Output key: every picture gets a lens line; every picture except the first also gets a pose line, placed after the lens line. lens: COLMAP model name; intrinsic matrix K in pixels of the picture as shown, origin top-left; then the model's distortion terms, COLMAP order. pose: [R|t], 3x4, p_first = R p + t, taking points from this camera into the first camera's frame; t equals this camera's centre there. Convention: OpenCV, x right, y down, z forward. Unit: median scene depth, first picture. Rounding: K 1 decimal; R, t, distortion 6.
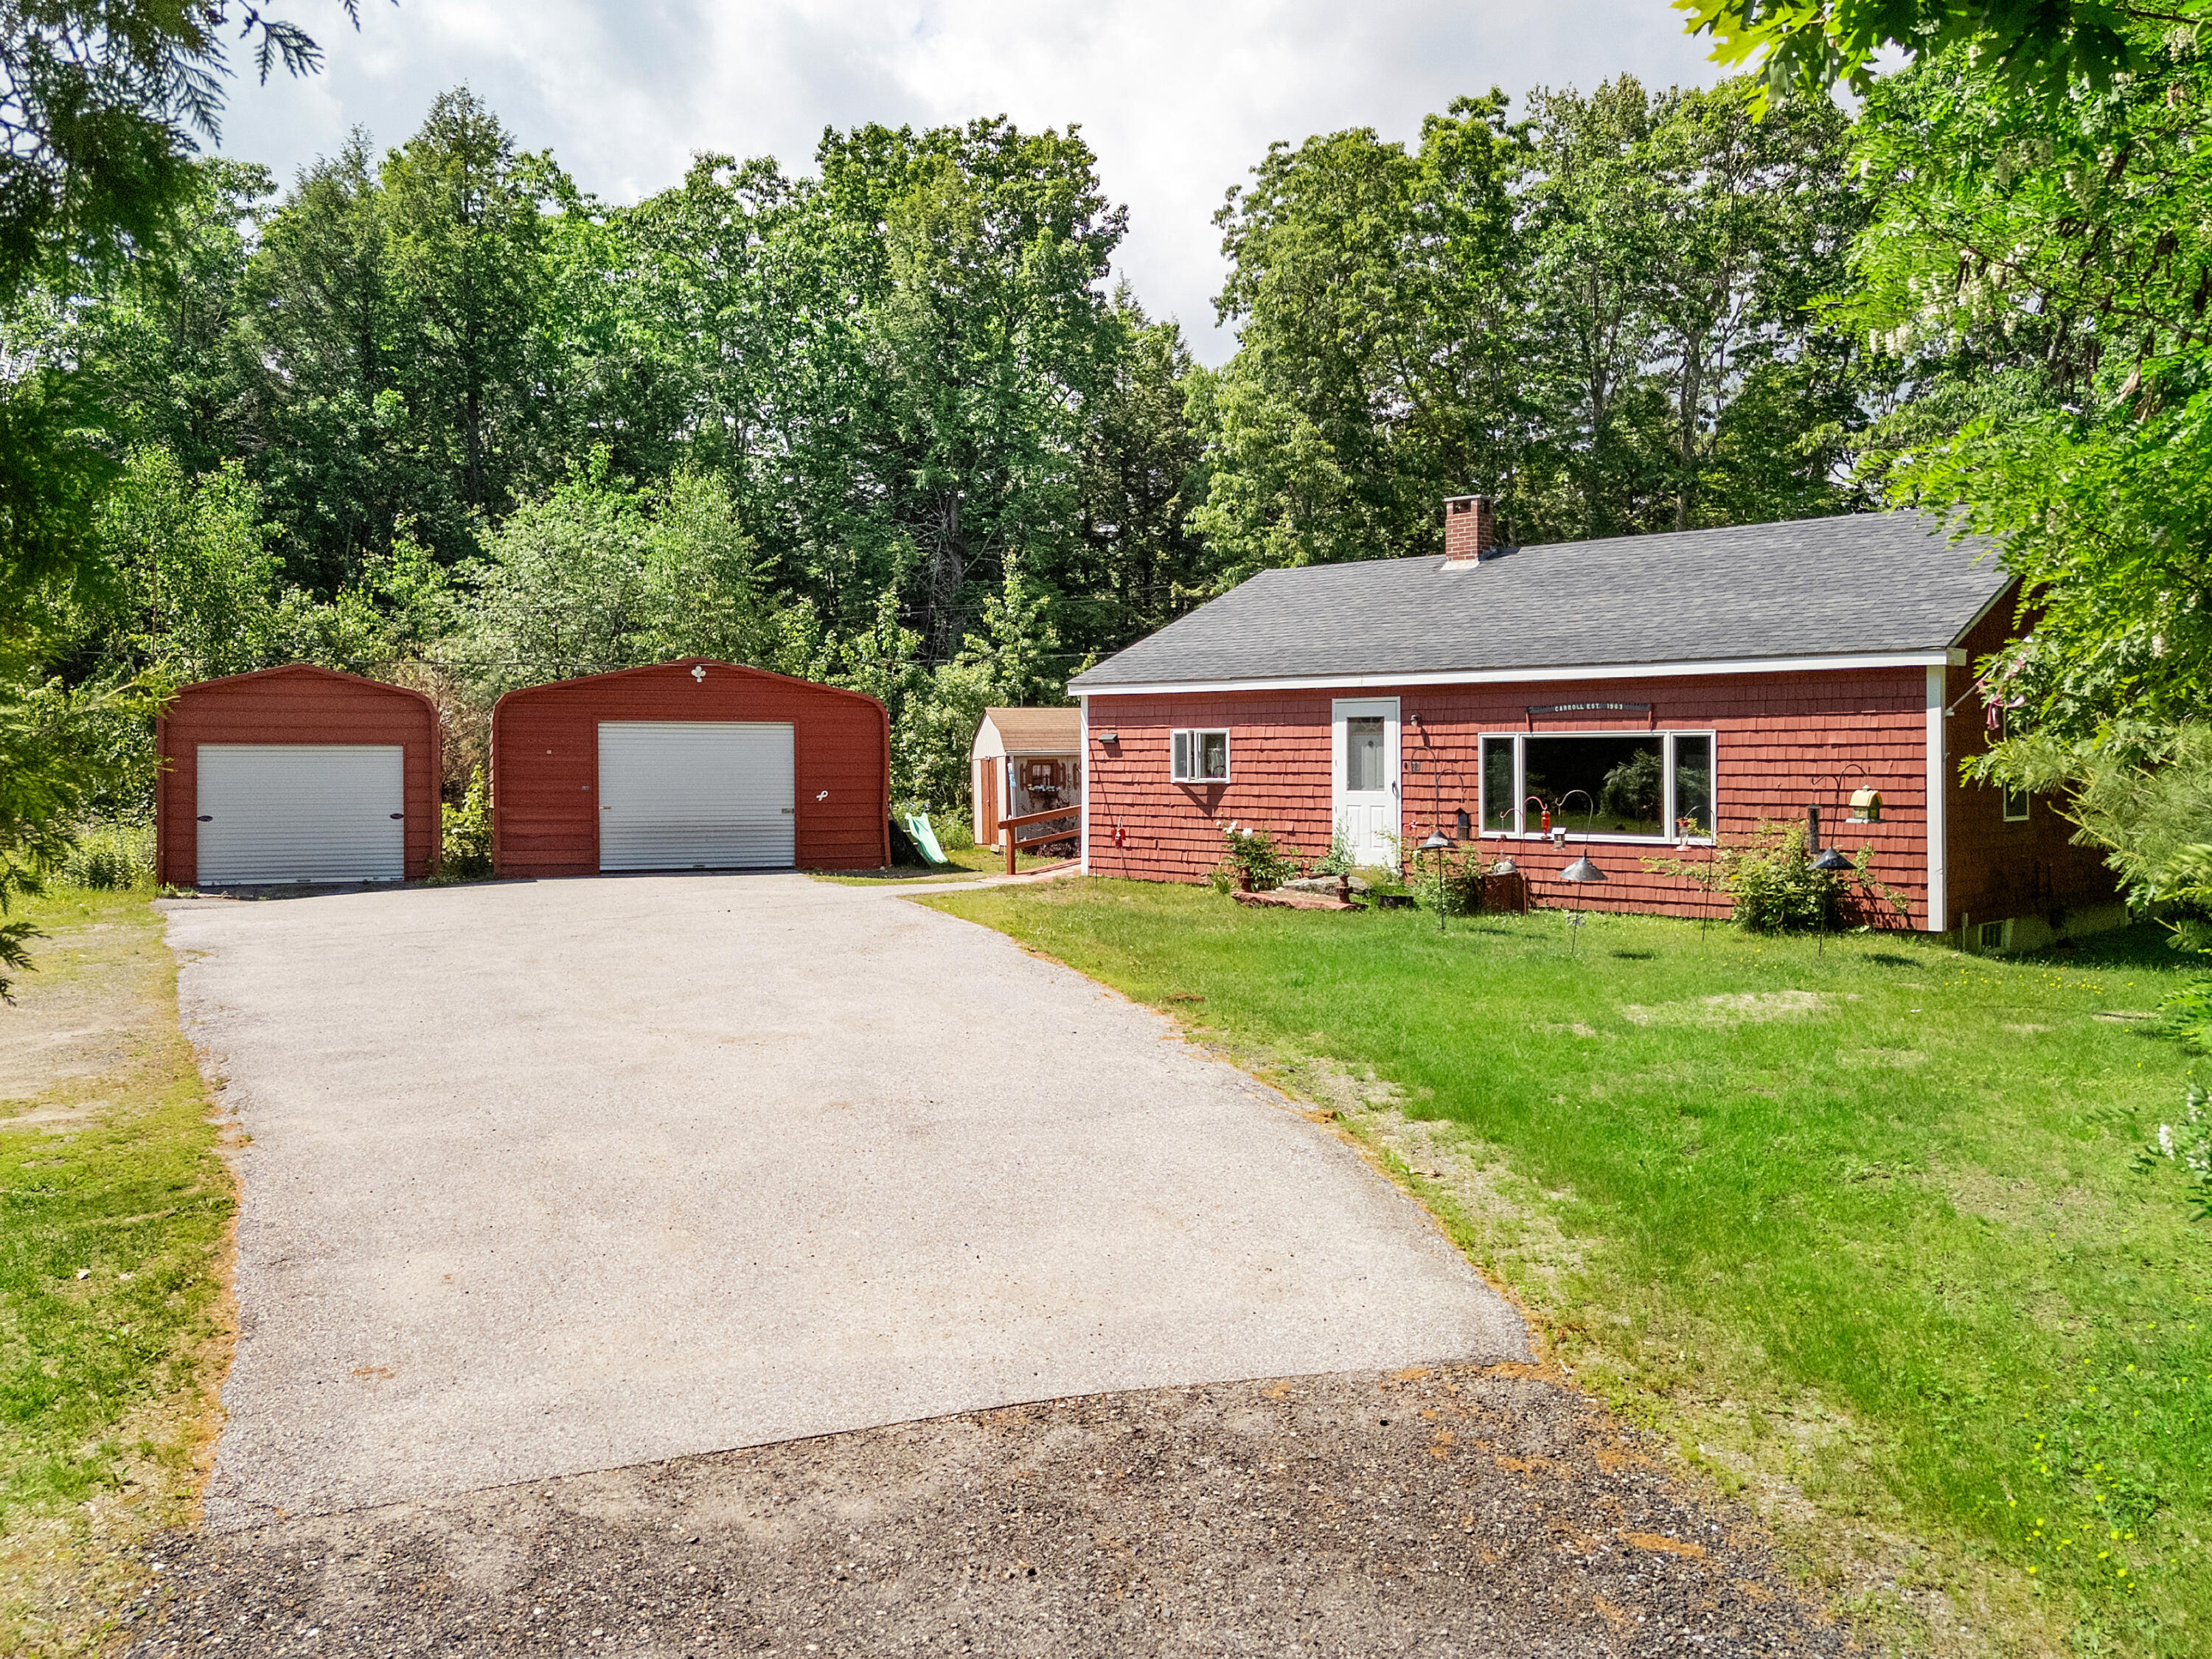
lens RADIAL K [[1736.8, 0, 1171.9], [0, 1736.8, 754.1], [0, 0, 1]] dist [0.208876, -0.000667]
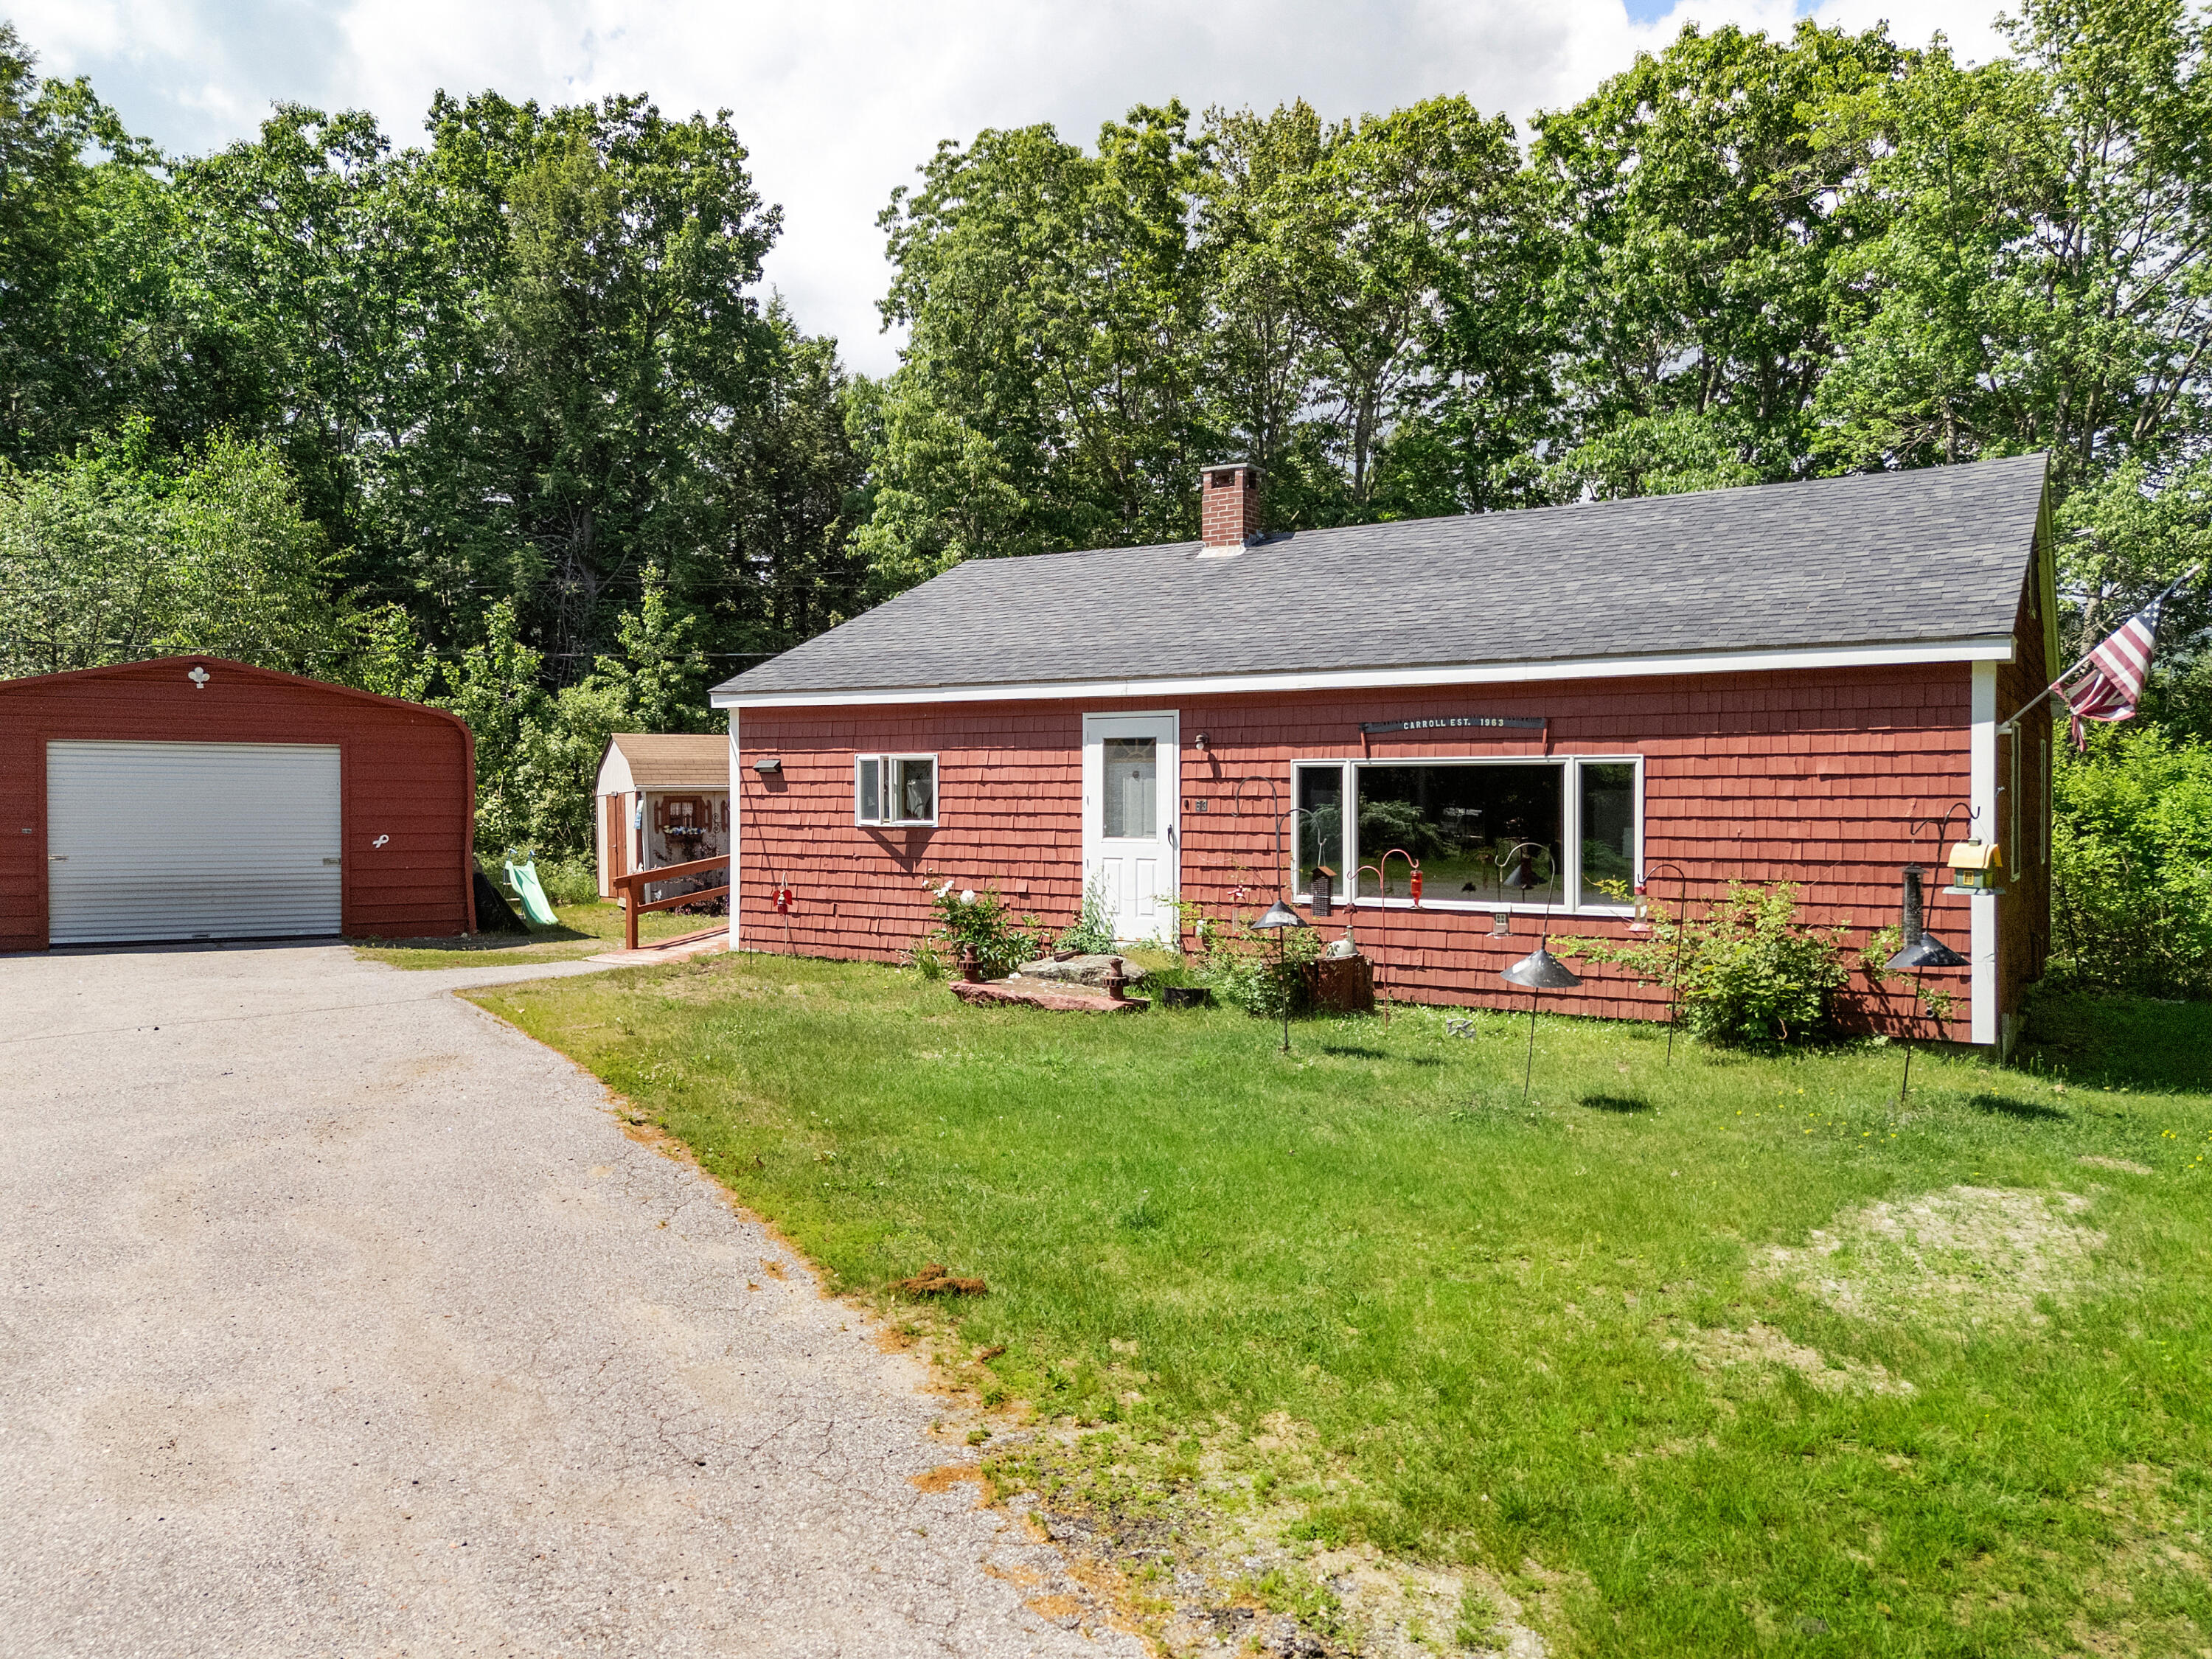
lens RADIAL K [[1619.7, 0, 1101.2], [0, 1619.7, 803.7], [0, 0, 1]] dist [0.099729, -0.061095]
pose [[0.985438, 0.003588, 0.169995, -0.011741], [-0.004569, 0.999975, 0.005384, 0.002076], [-0.169972, -0.006083, 0.985430, 0.237479]]
